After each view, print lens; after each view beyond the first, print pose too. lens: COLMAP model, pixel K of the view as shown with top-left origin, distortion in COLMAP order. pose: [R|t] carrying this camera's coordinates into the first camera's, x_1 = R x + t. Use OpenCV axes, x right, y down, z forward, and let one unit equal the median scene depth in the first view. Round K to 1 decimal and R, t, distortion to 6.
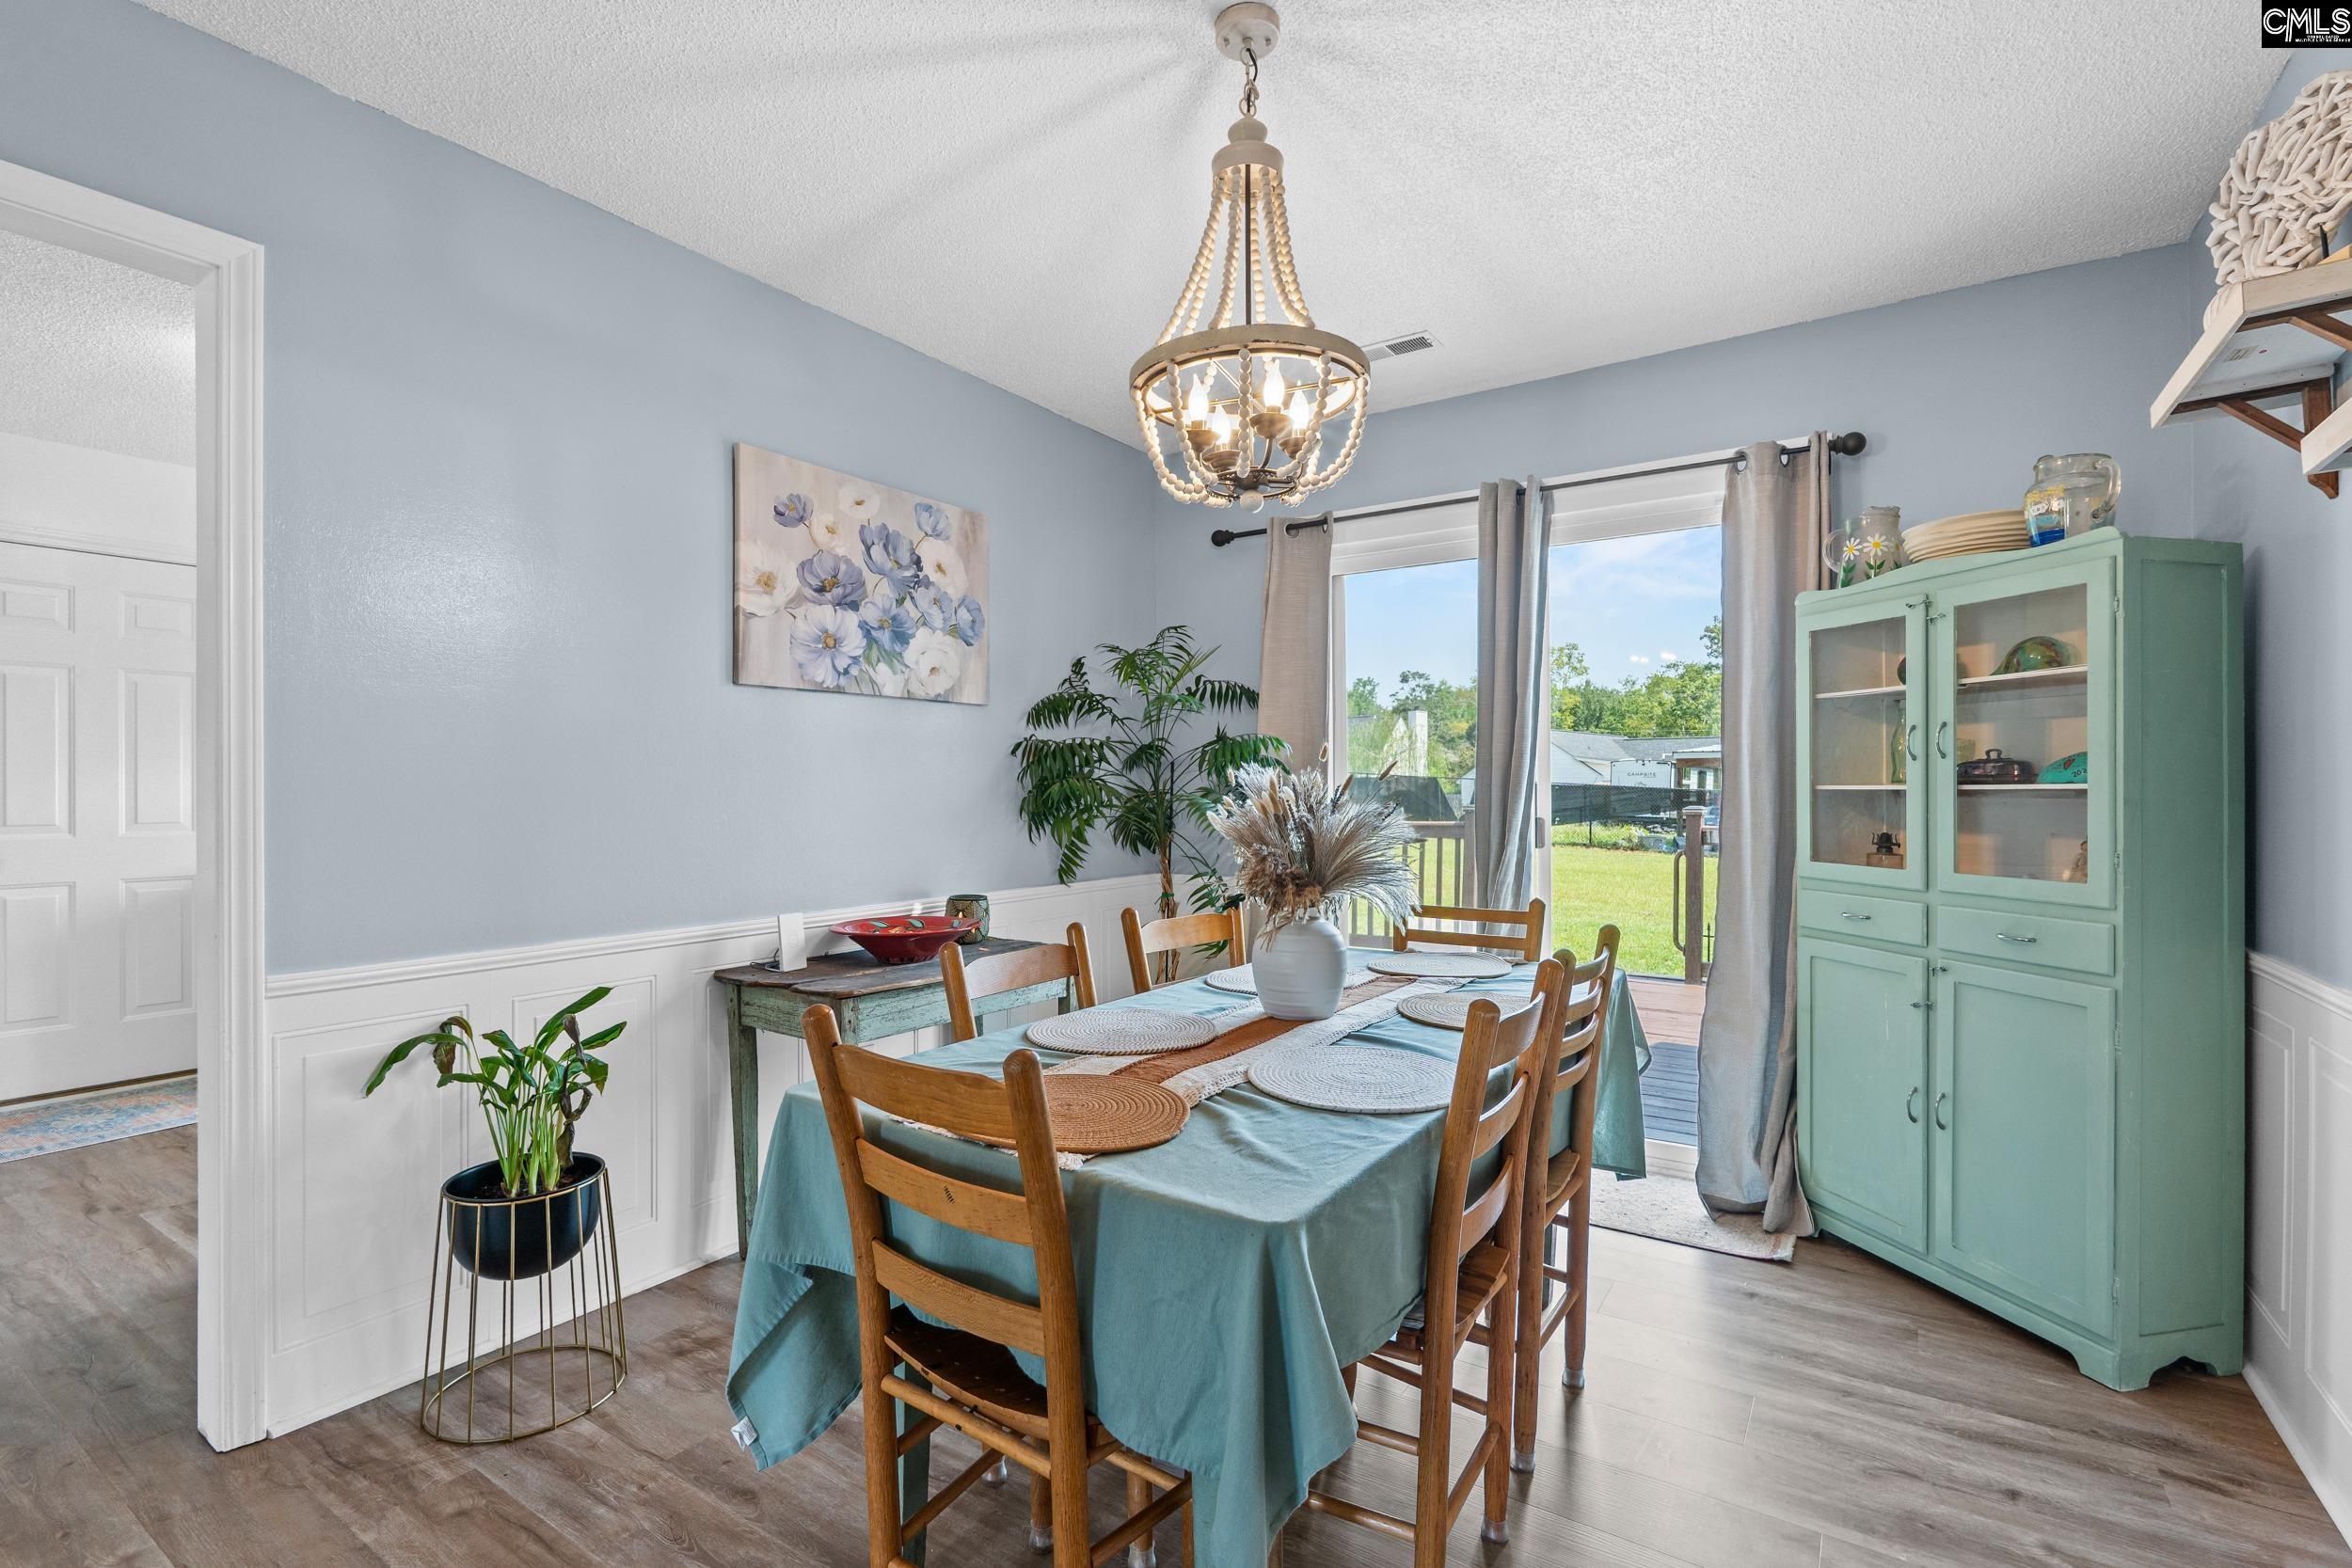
lens RADIAL K [[1075.0, 0, 1185.5], [0, 1075.0, 790.4], [0, 0, 1]] dist [-0.003838, -0.000198]
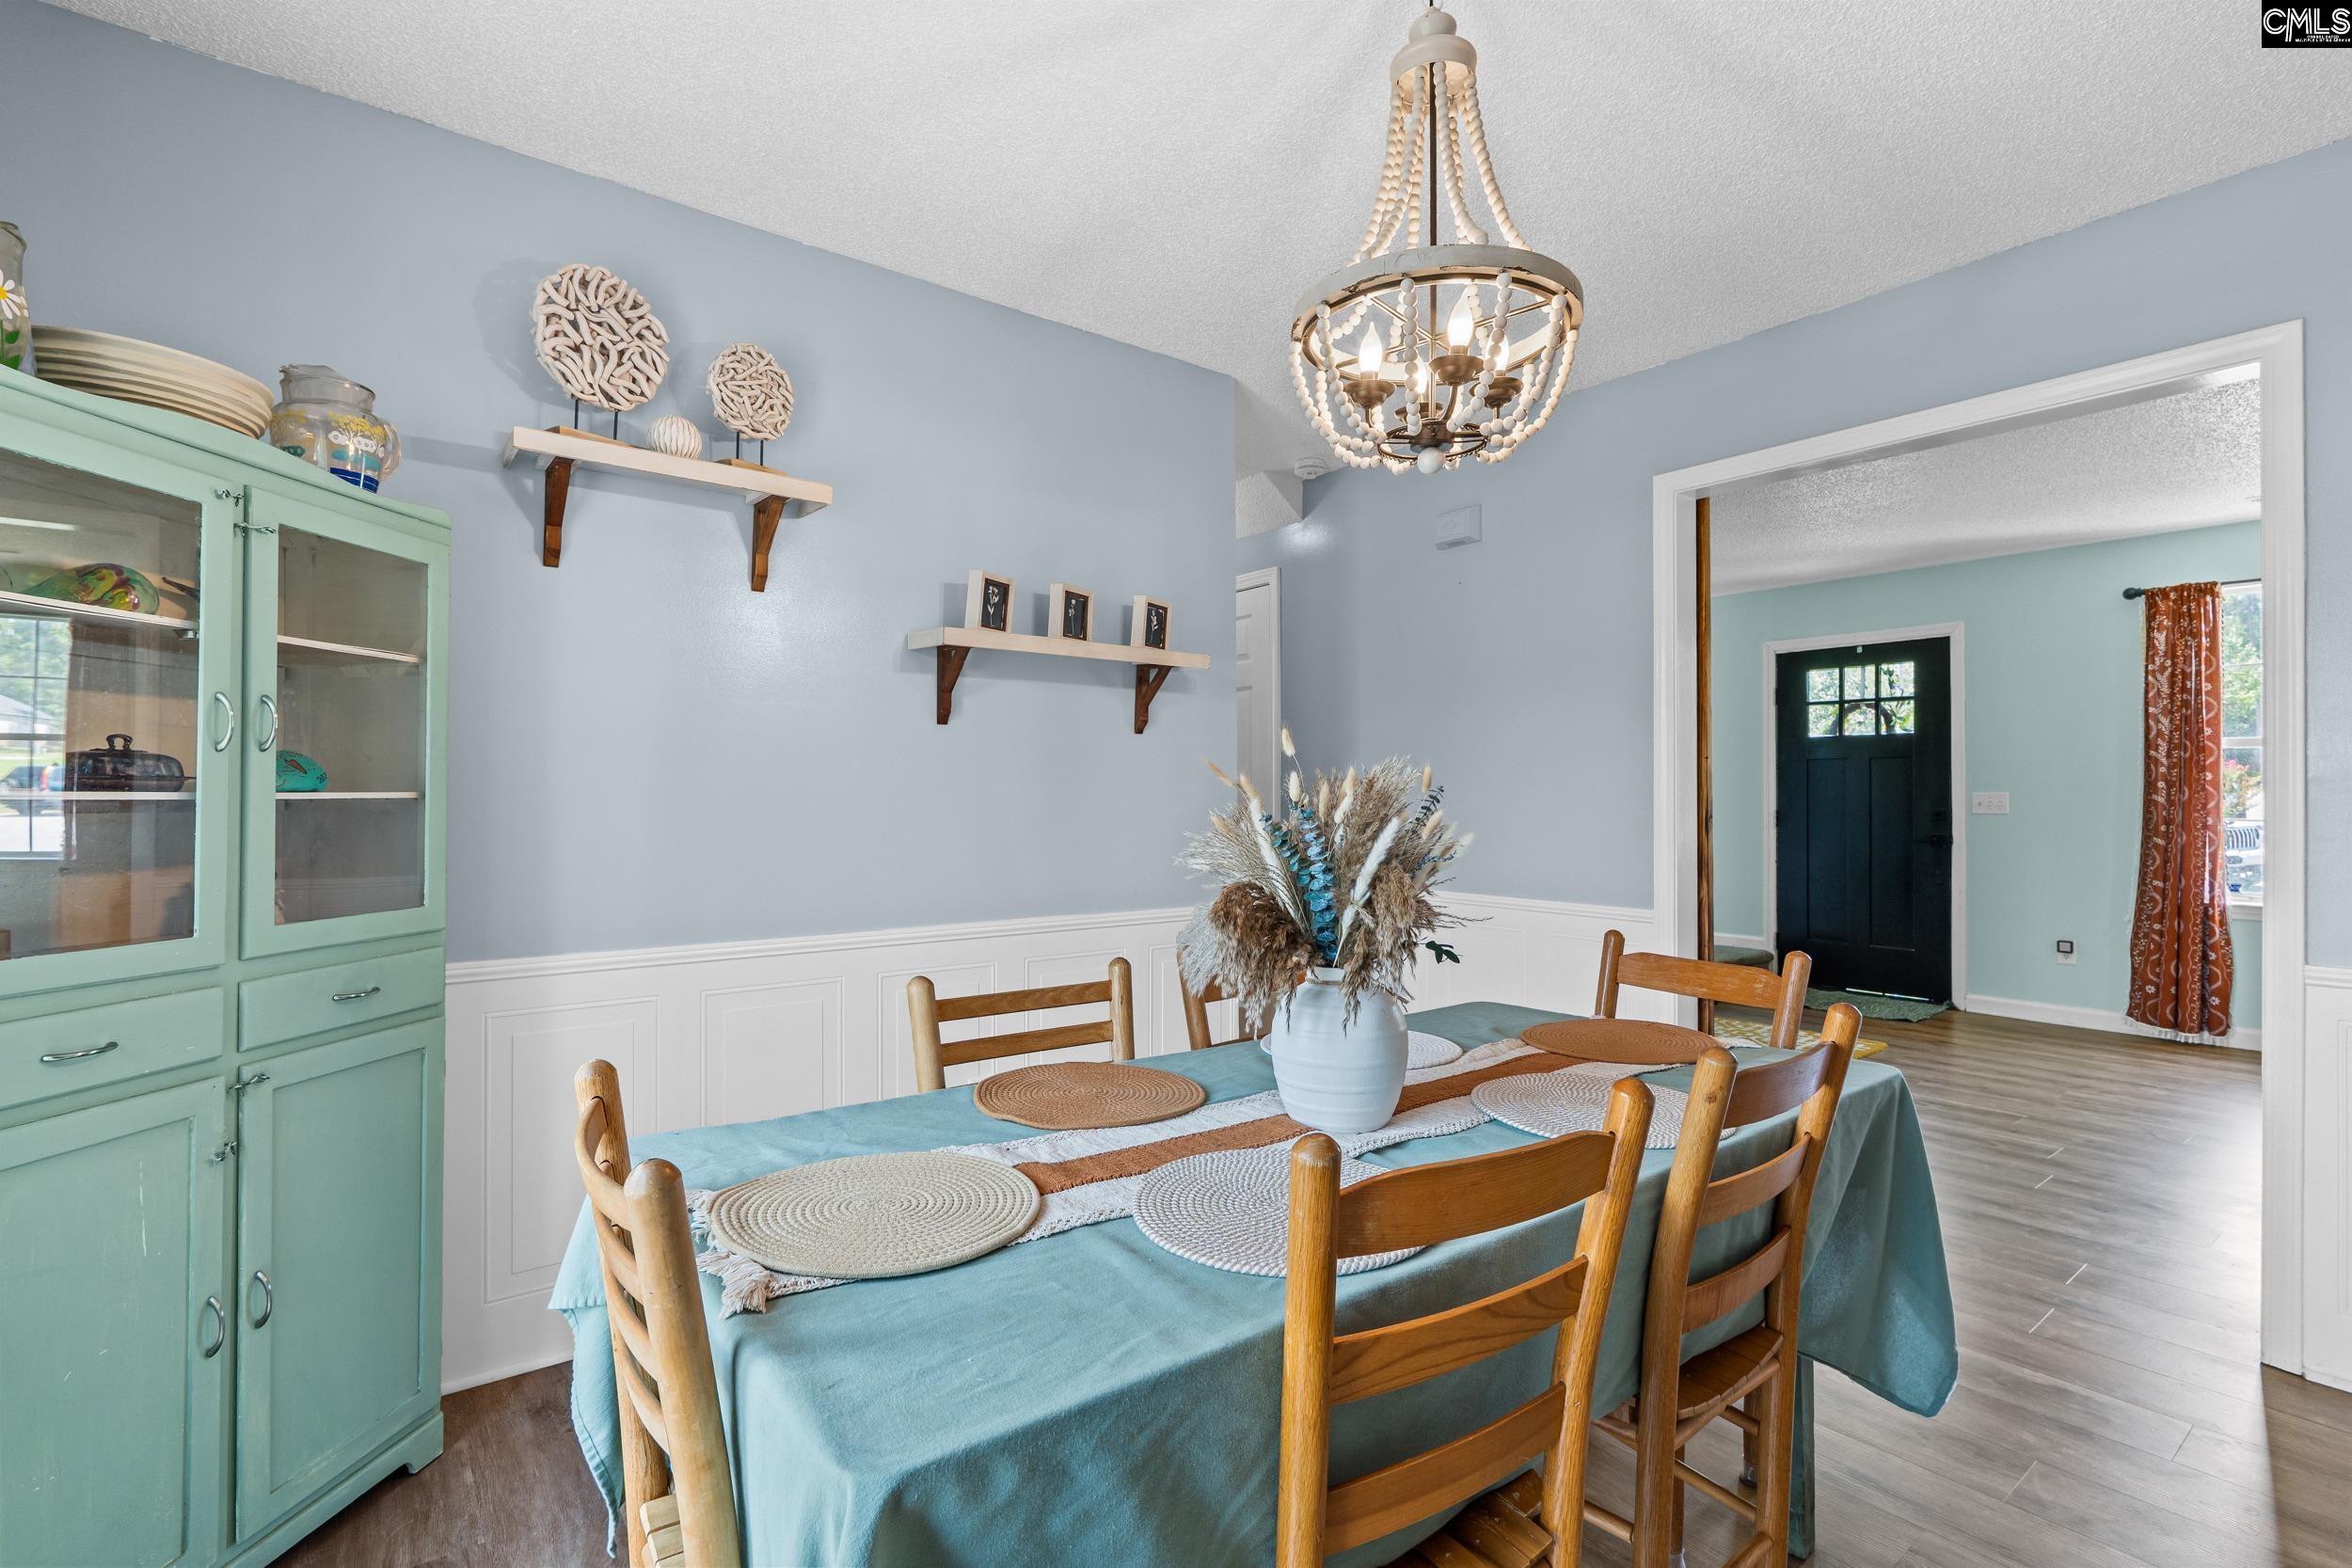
lens RADIAL K [[1075.0, 0, 1172.2], [0, 1075.0, 797.1], [0, 0, 1]] dist [-0.003838, -0.000198]
pose [[-0.948120, 0.001349, 0.317910, -0.012300], [-0.000383, 0.999985, -0.005385, 0.000544], [-0.317912, -0.005228, -0.948106, 0.913660]]
